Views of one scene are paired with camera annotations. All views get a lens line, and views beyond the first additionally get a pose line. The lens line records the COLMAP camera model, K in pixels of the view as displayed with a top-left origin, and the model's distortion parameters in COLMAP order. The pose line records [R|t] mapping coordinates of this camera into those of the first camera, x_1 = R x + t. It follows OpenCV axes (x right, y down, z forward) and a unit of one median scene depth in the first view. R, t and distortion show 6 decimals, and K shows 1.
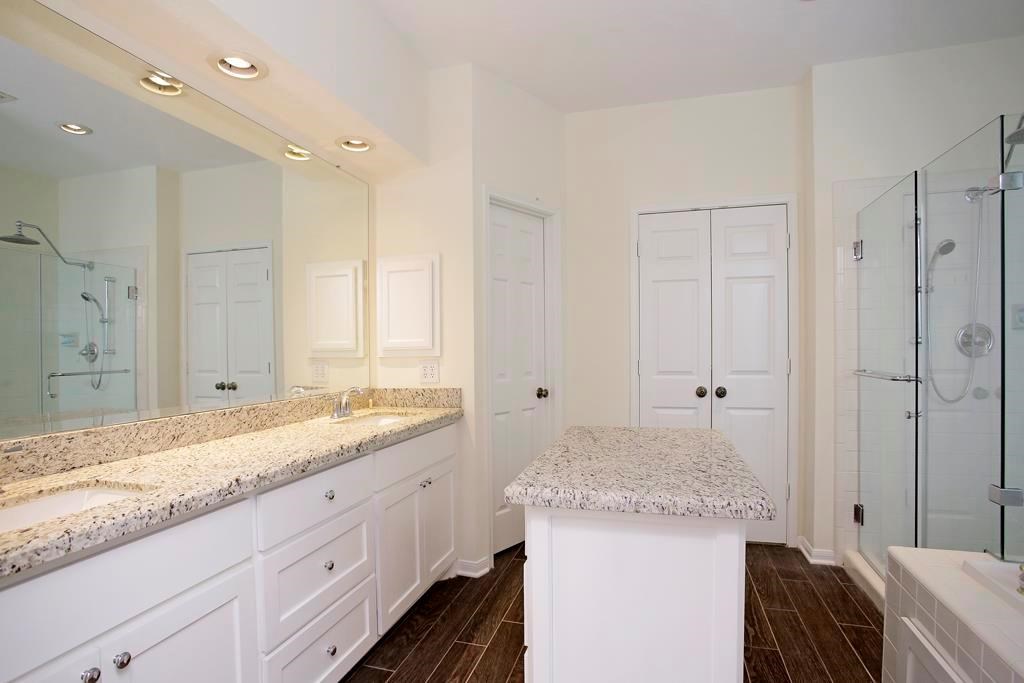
lens RADIAL K [[508.4, 0, 499.7], [0, 508.4, 342.8], [0, 0, 1]] dist [-0.040843, 0.000216]
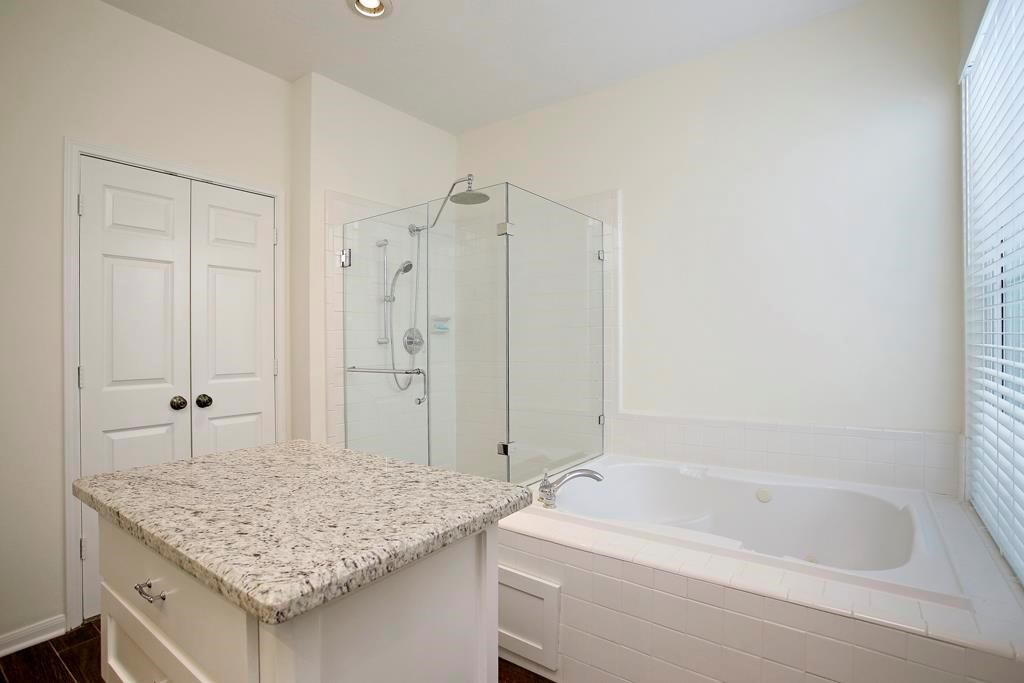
lens RADIAL K [[508.4, 0, 499.7], [0, 508.4, 342.8], [0, 0, 1]] dist [-0.040843, 0.000216]
pose [[0.323241, 0.006966, 0.946291, -0.331179], [-0.001693, 0.999976, -0.006783, 0.011539], [-0.946315, 0.000590, 0.323245, 0.466760]]
